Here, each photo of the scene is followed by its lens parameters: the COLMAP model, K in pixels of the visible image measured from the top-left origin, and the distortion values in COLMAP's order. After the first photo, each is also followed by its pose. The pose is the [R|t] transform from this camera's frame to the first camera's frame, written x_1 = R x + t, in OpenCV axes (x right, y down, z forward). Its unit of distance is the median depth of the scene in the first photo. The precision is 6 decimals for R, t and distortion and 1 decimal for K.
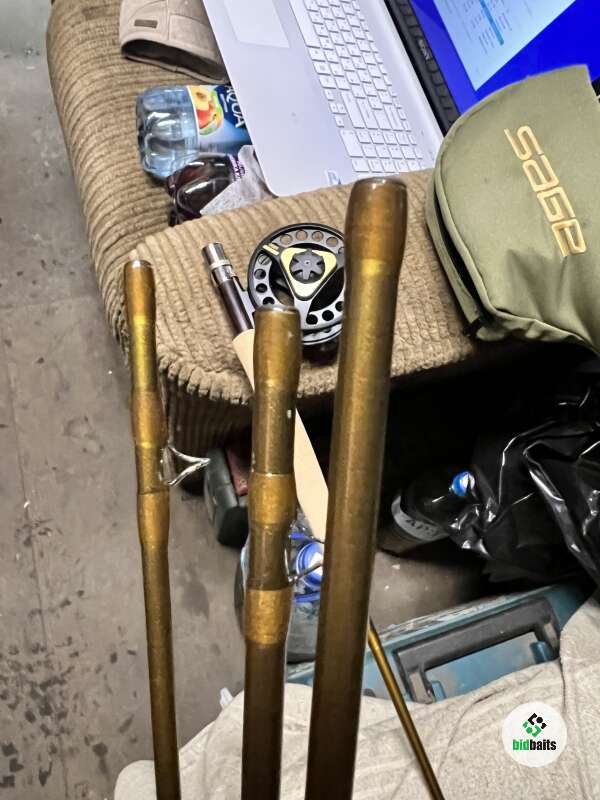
lens RADIAL K [[600.7, 0, 282.0], [0, 600.7, 388.9], [0, 0, 1]] dist [-0.003173, -0.003669]
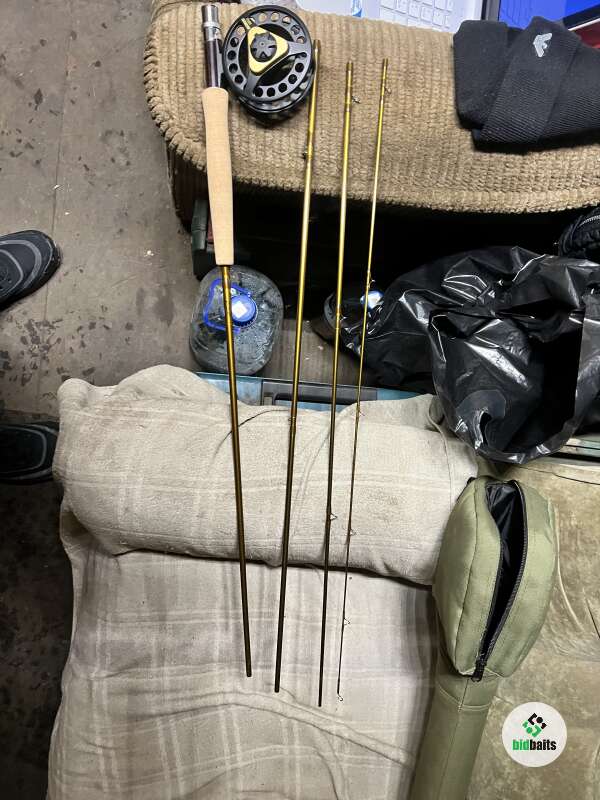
lens RADIAL K [[602.7, 0, 294.6], [0, 602.7, 400.5], [0, 0, 1]] dist [0.039142, -0.040283]
pose [[0.927814, 0.372165, 0.025562, 0.206947], [-0.355411, 0.861069, 0.363653, -0.073802], [0.113328, -0.346488, 0.931184, -0.330347]]
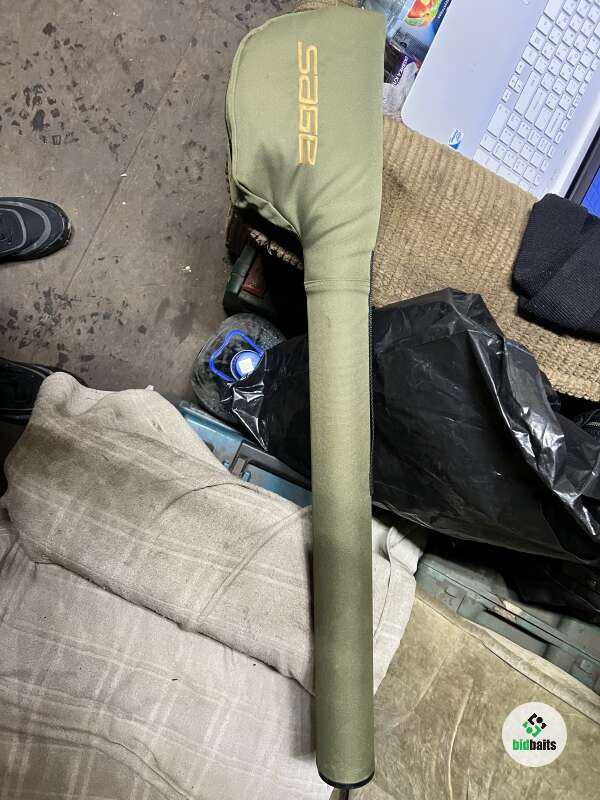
lens RADIAL K [[601.0, 0, 300.0], [0, 601.0, 400.0], [0, 0, 1]] dist [0.042392, -0.045559]
pose [[0.737079, 0.675512, 0.019976, 0.165653], [-0.642116, 0.690811, 0.332364, -0.177078], [0.210716, -0.257805, 0.942940, -0.275186]]
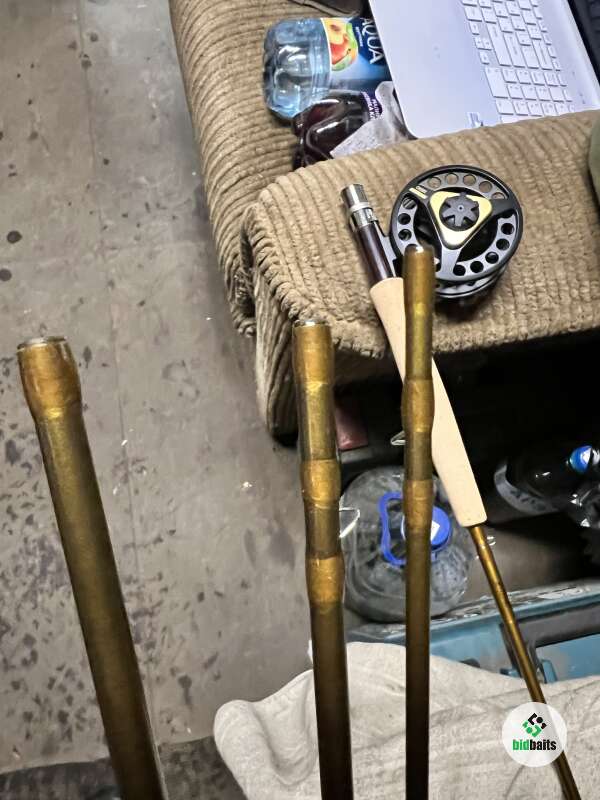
lens RADIAL K [[599.3, 0, 275.6], [0, 599.3, 383.2], [0, 0, 1]] dist [-0.002450, -0.004327]
pose [[0.990647, 0.070892, -0.116589, -0.075802], [-0.063664, 0.995879, 0.064597, 0.011586], [0.120688, -0.056570, 0.991077, 0.023967]]
